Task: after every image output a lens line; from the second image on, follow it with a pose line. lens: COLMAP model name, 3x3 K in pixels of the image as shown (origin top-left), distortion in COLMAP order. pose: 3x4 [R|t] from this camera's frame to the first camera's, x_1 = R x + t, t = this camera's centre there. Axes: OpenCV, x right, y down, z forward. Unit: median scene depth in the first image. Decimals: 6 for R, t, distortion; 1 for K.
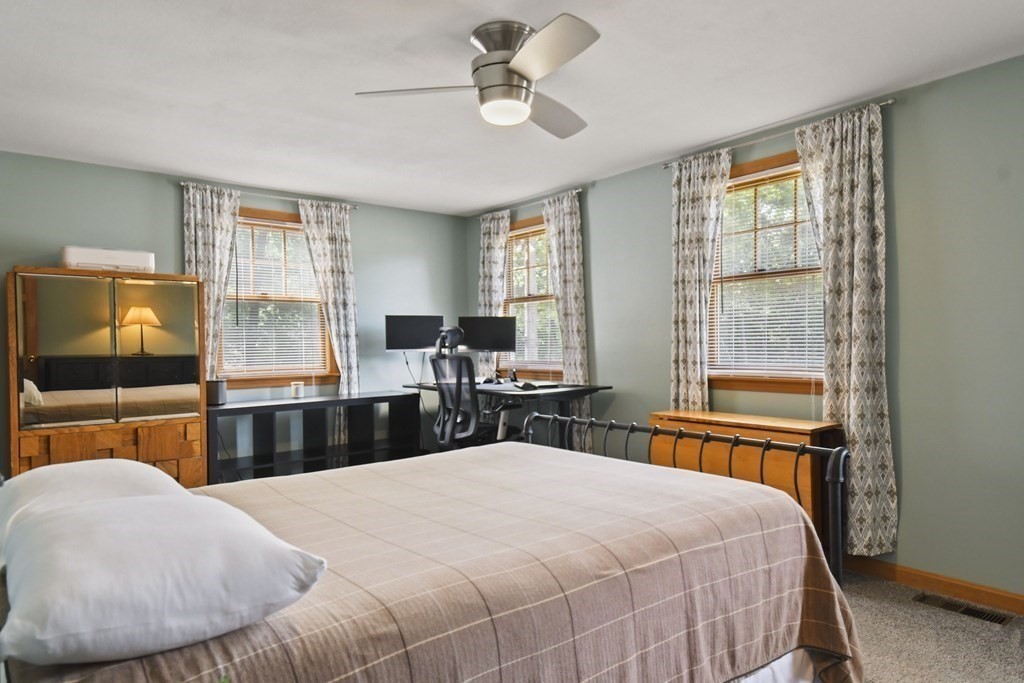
lens RADIAL K [[620.7, 0, 512.0], [0, 620.7, 341.5], [0, 0, 1]] dist [0.000086, -0.000551]
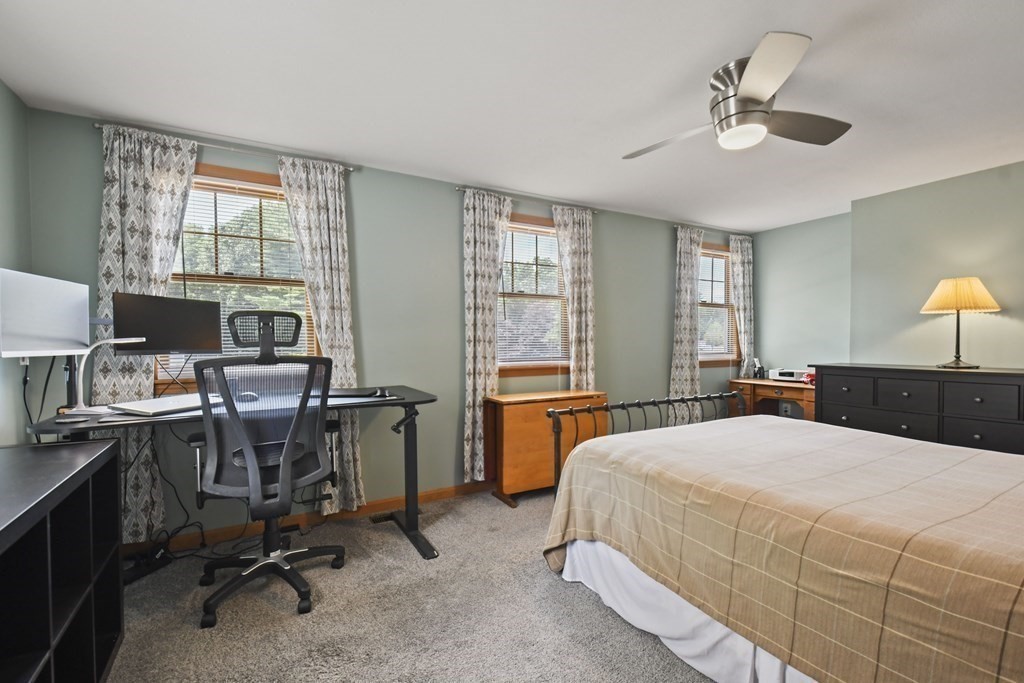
lens RADIAL K [[459.1, 0, 512.3], [0, 459.1, 351.4], [0, 0, 1]] dist [0.001394, -0.011842]
pose [[0.159050, -0.017073, 0.987123, -0.615883], [-0.010760, 0.999761, 0.019025, 0.003086], [-0.987212, -0.013648, 0.158828, 0.801906]]
